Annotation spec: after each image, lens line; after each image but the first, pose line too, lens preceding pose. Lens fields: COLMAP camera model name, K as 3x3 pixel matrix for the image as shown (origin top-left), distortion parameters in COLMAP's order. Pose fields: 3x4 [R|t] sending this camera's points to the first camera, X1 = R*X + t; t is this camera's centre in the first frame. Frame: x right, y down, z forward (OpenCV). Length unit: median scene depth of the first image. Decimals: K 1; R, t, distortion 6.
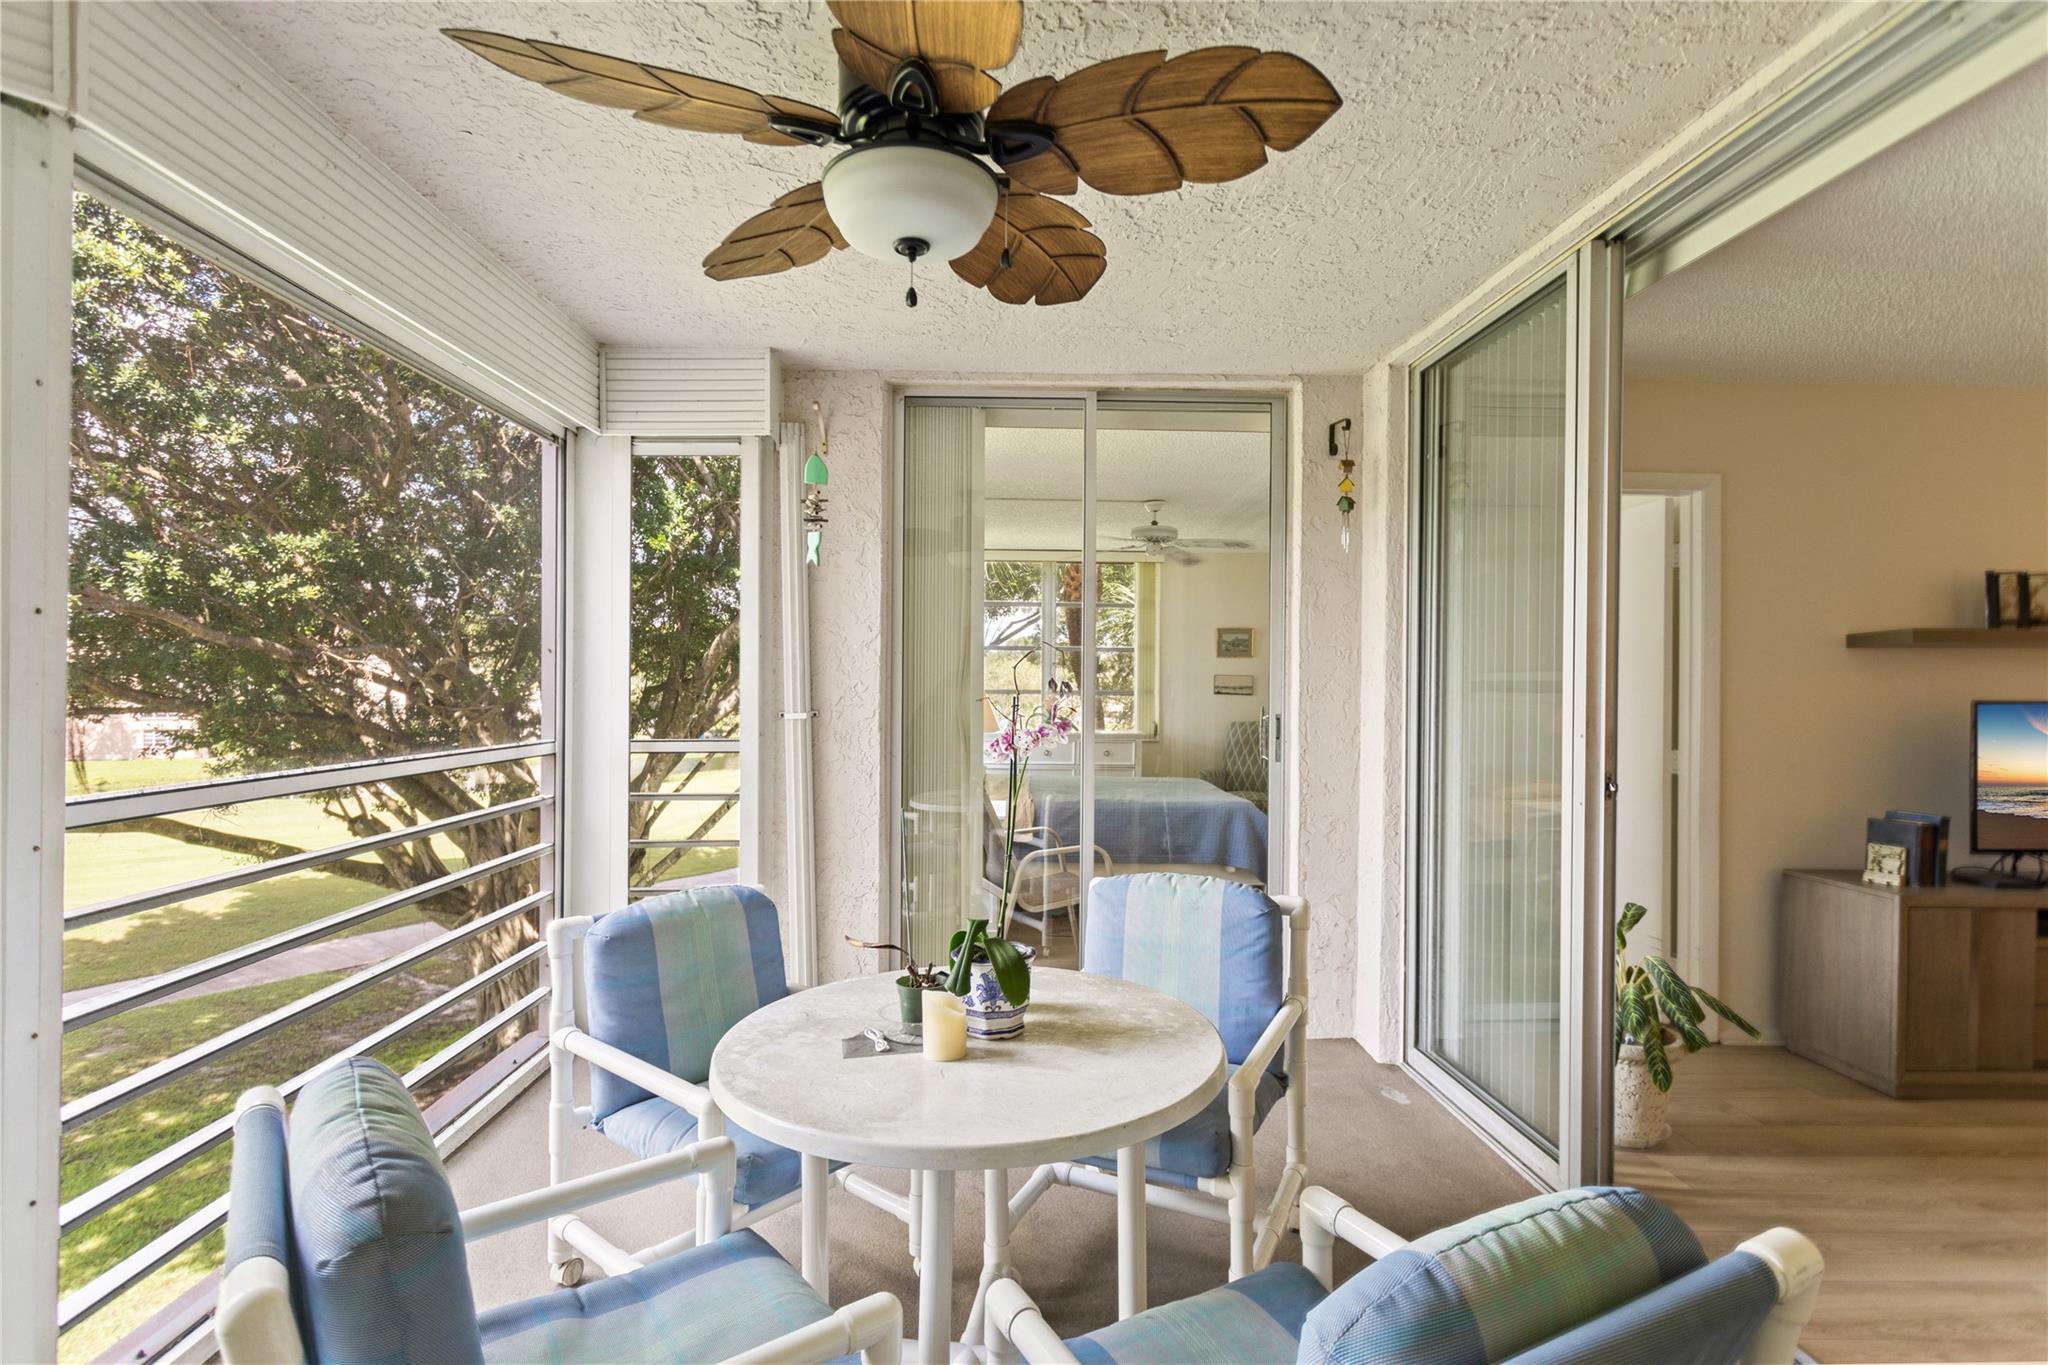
lens RADIAL K [[988.6, 0, 1011.0], [0, 988.6, 686.1], [0, 0, 1]] dist [0.002629, -0.000045]
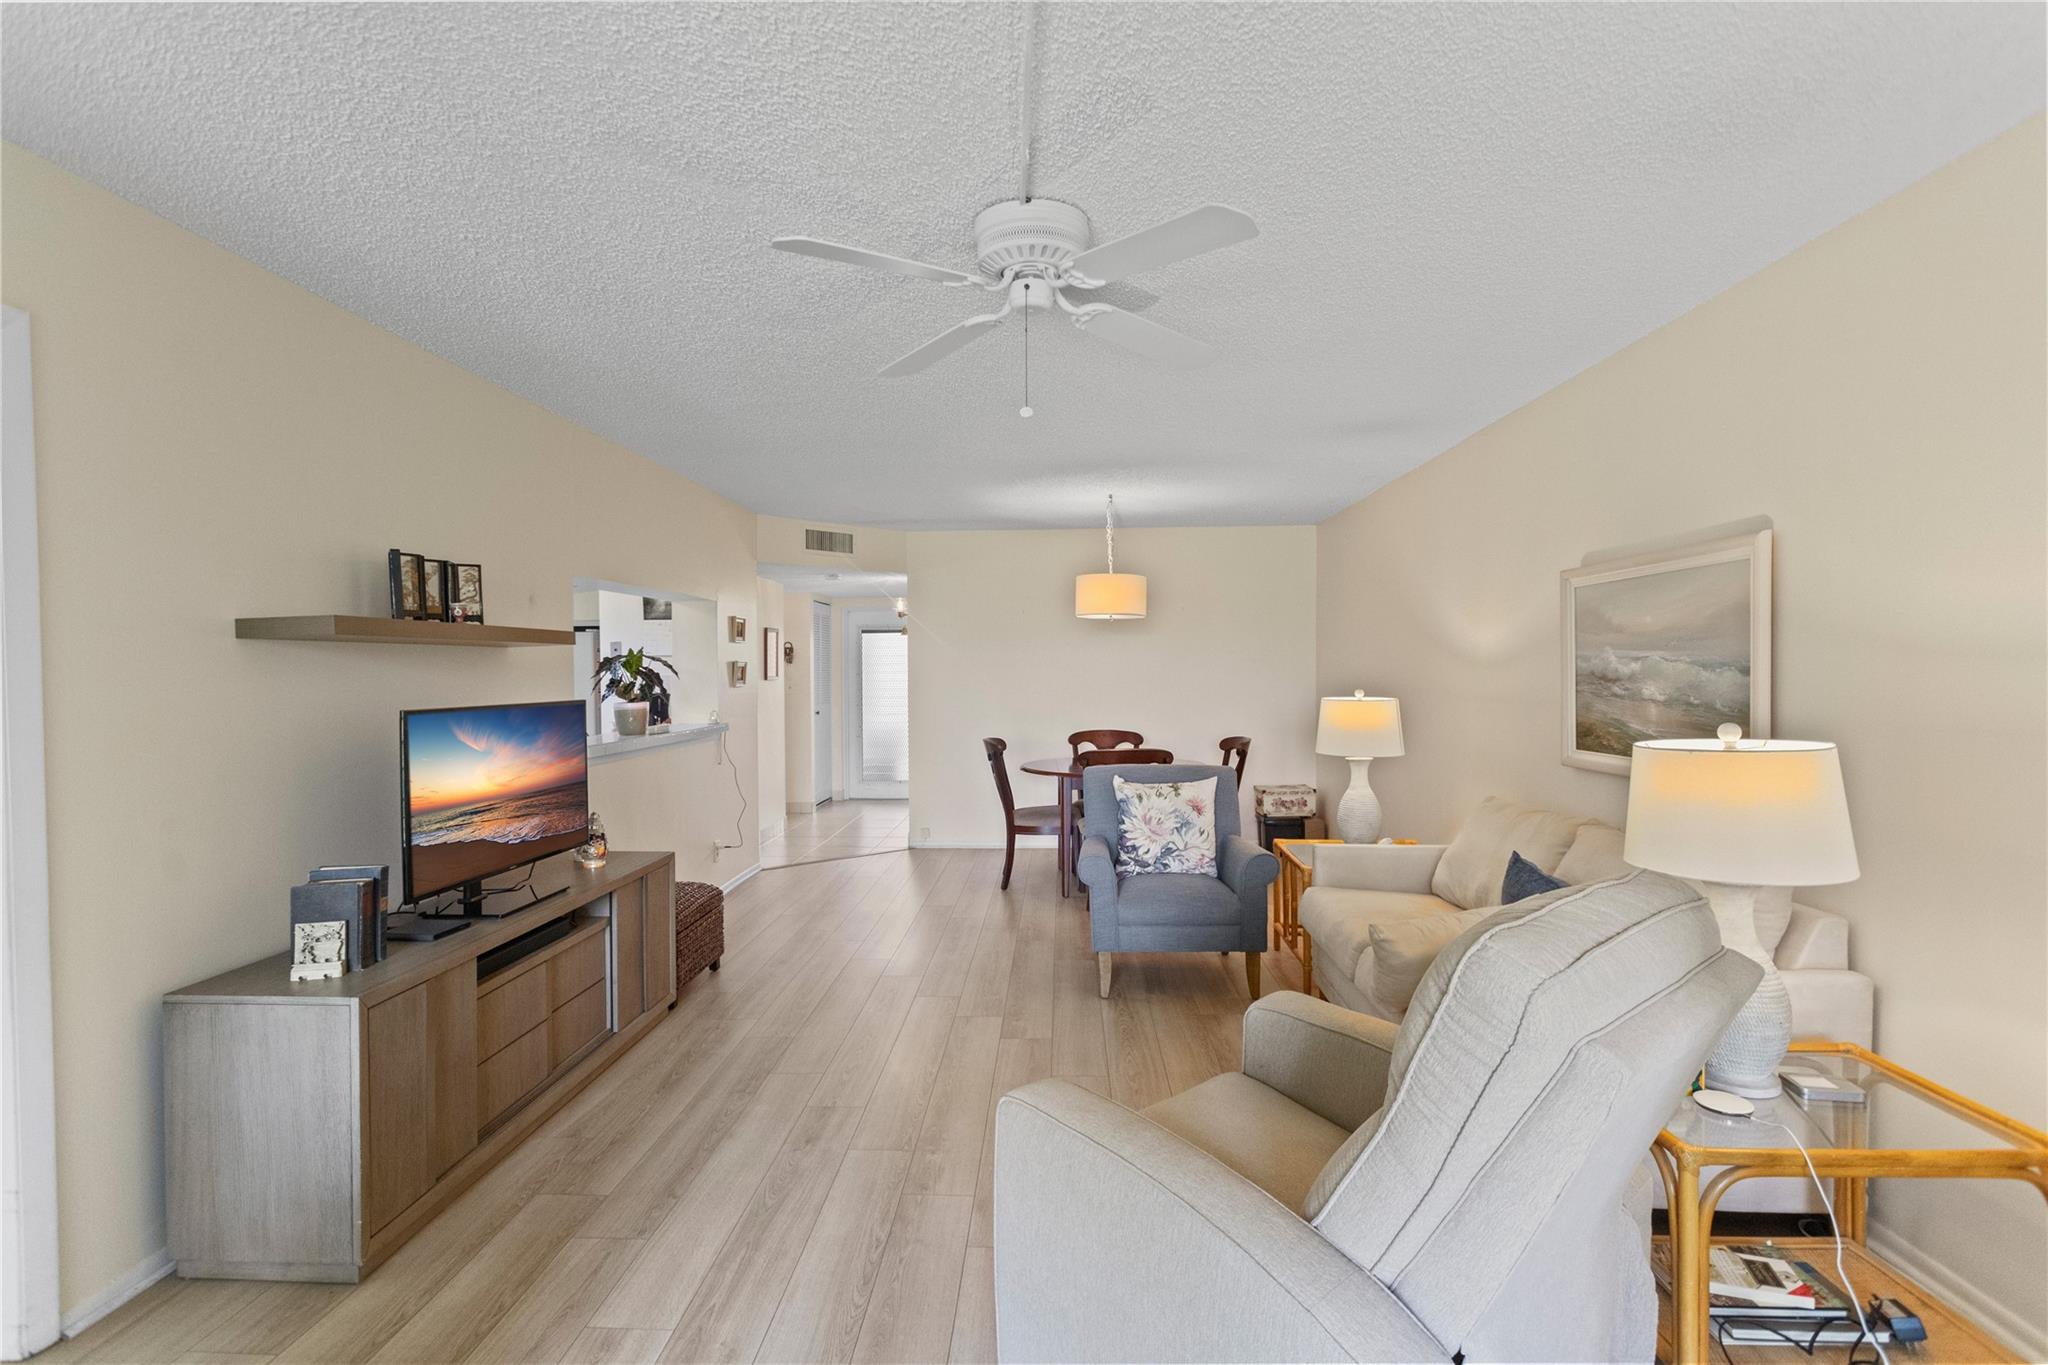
lens RADIAL K [[966.2, 0, 1013.0], [0, 966.2, 691.9], [0, 0, 1]] dist [-0.000446, -0.000861]
pose [[0.080729, -0.029955, 0.996286, 0.236980], [0.003610, 0.999551, 0.029761, -0.020687], [-0.996730, 0.001194, 0.080801, 0.438439]]
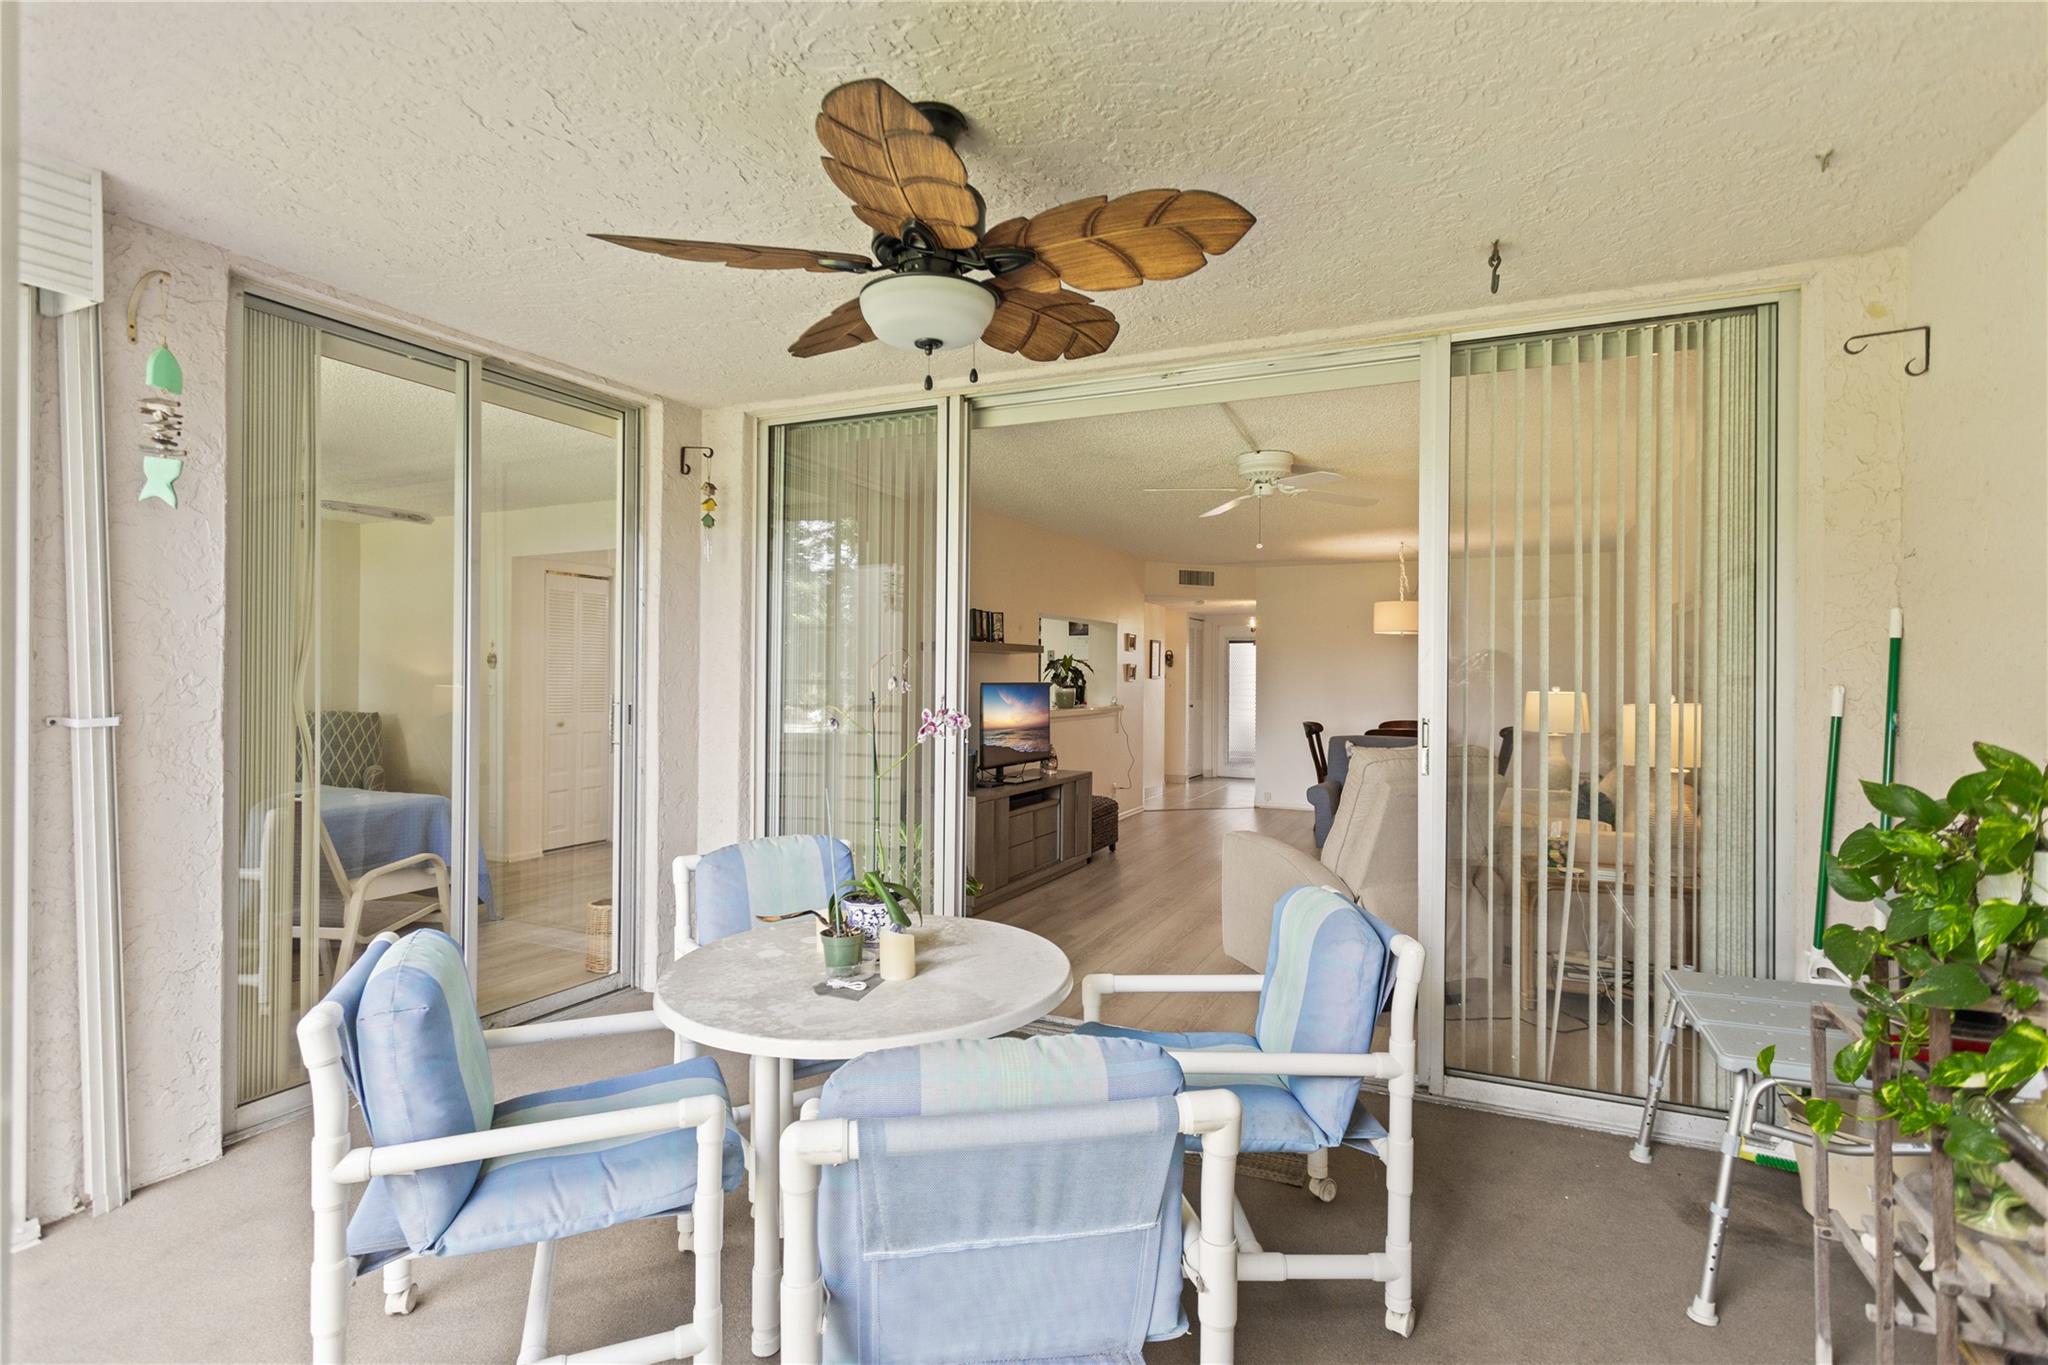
lens RADIAL K [[980.4, 0, 1015.0], [0, 980.4, 668.2], [0, 0, 1]] dist [0.008028, -0.001085]
pose [[0.461094, 0.003670, 0.887344, -0.531681], [-0.005837, 0.999982, -0.001103, -0.009694], [-0.887332, -0.004671, 0.461107, 0.139267]]
